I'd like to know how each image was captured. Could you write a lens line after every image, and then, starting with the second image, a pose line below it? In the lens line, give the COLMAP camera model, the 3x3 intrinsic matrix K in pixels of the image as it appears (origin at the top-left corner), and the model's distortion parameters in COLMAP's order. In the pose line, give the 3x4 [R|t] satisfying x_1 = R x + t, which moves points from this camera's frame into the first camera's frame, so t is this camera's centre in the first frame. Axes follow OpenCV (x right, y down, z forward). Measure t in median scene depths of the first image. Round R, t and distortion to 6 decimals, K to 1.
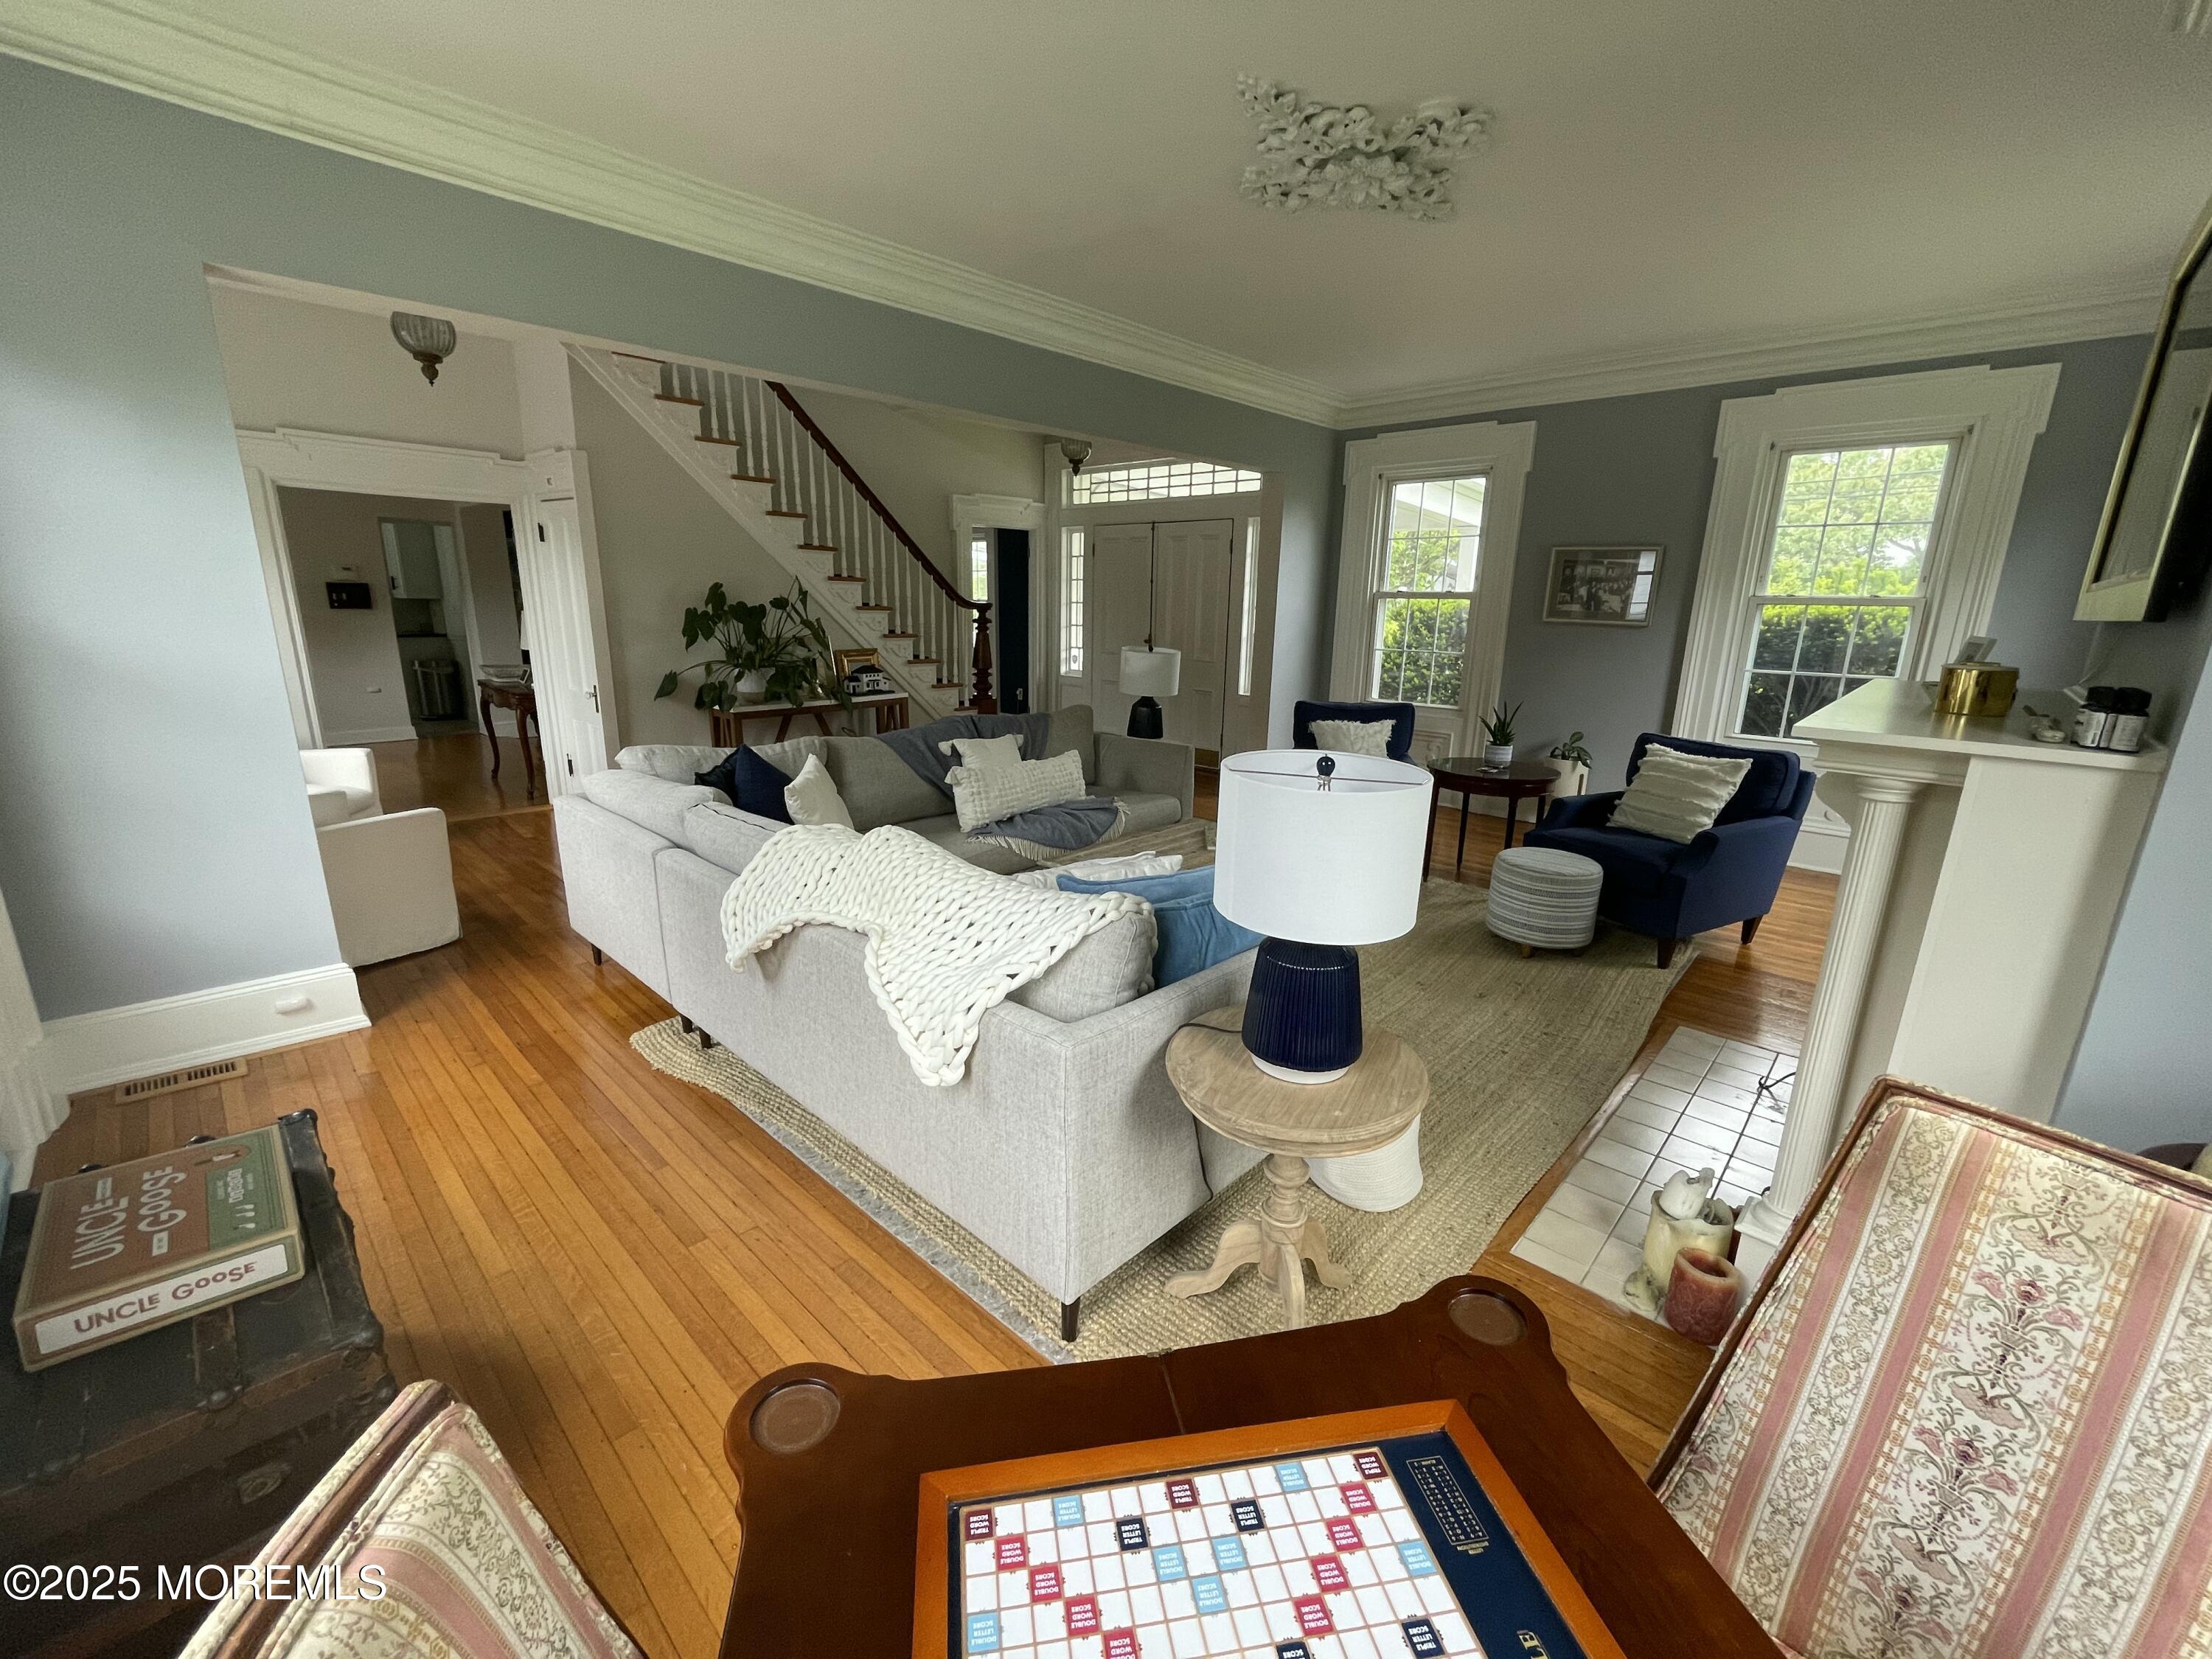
lens RADIAL K [[899.4, 0, 1100.0], [0, 899.4, 829.7], [0, 0, 1]] dist [0.000095, -0.000137]
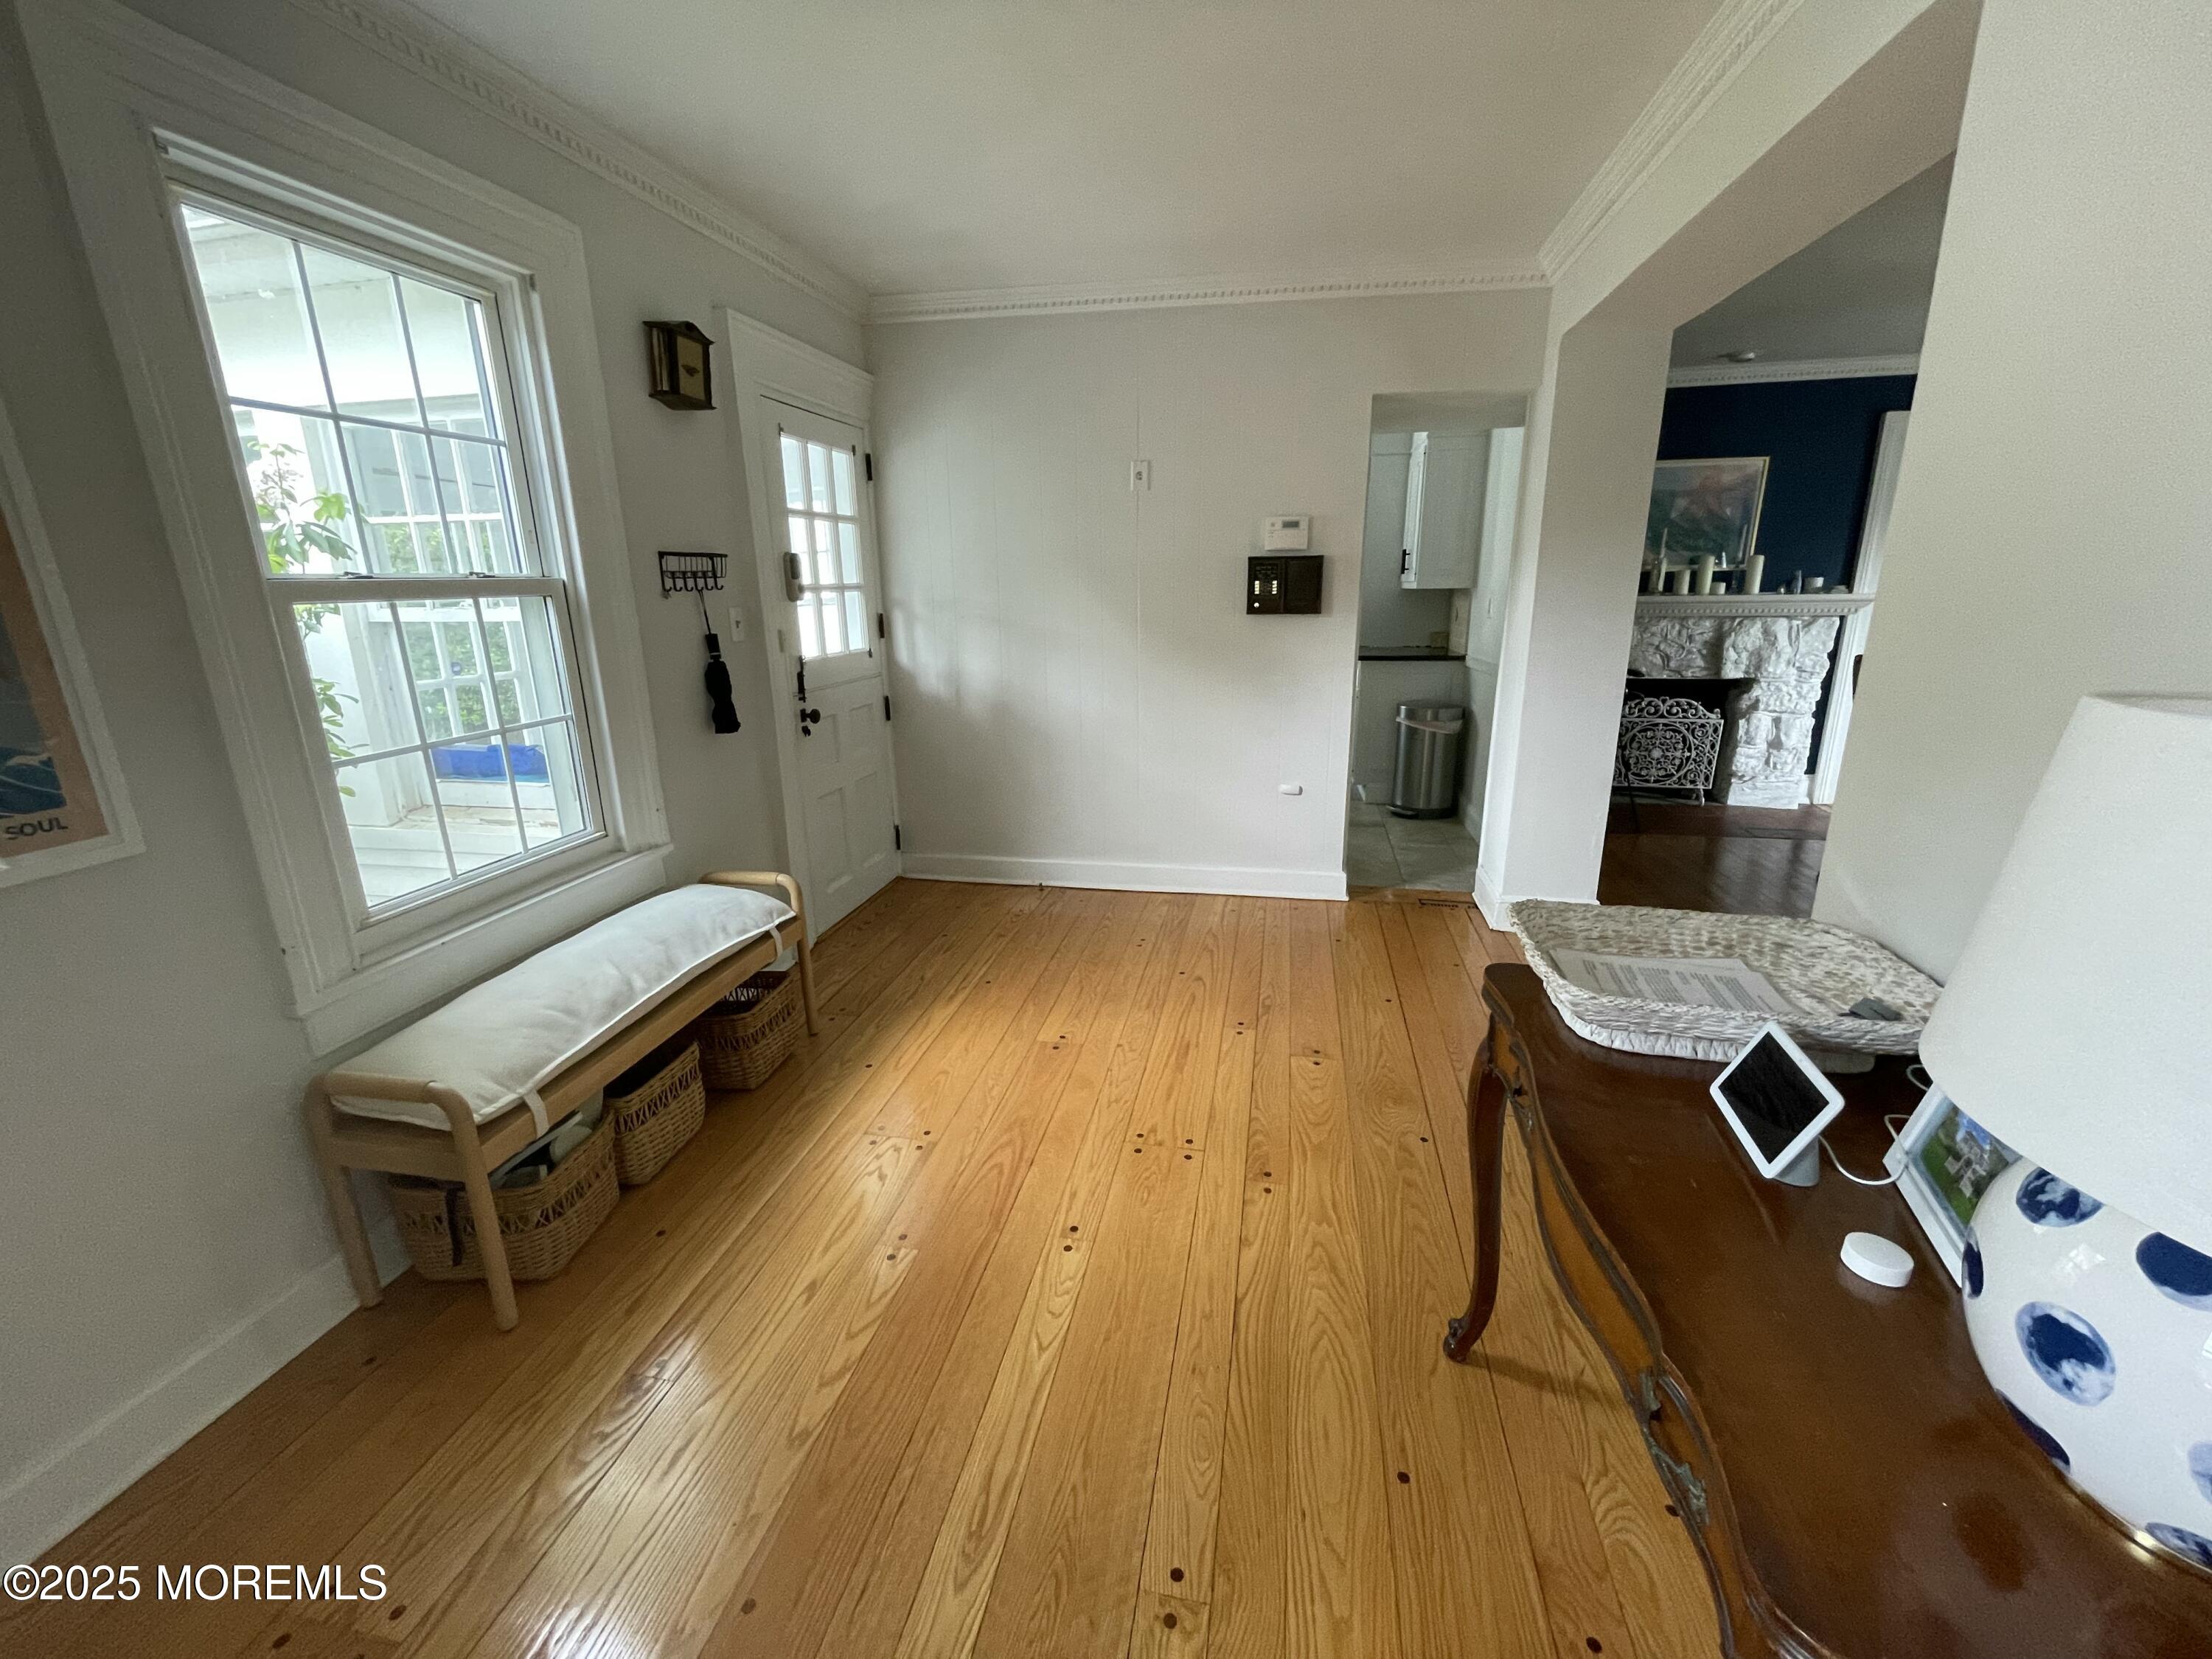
lens RADIAL K [[899.4, 0, 1100.0], [0, 899.4, 829.7], [0, 0, 1]] dist [0.000095, -0.000137]
pose [[0.528999, 0.195606, -0.825771, -0.398783], [-0.184919, 0.976260, 0.112792, -0.142380], [0.828230, 0.093033, 0.552612, 0.560070]]
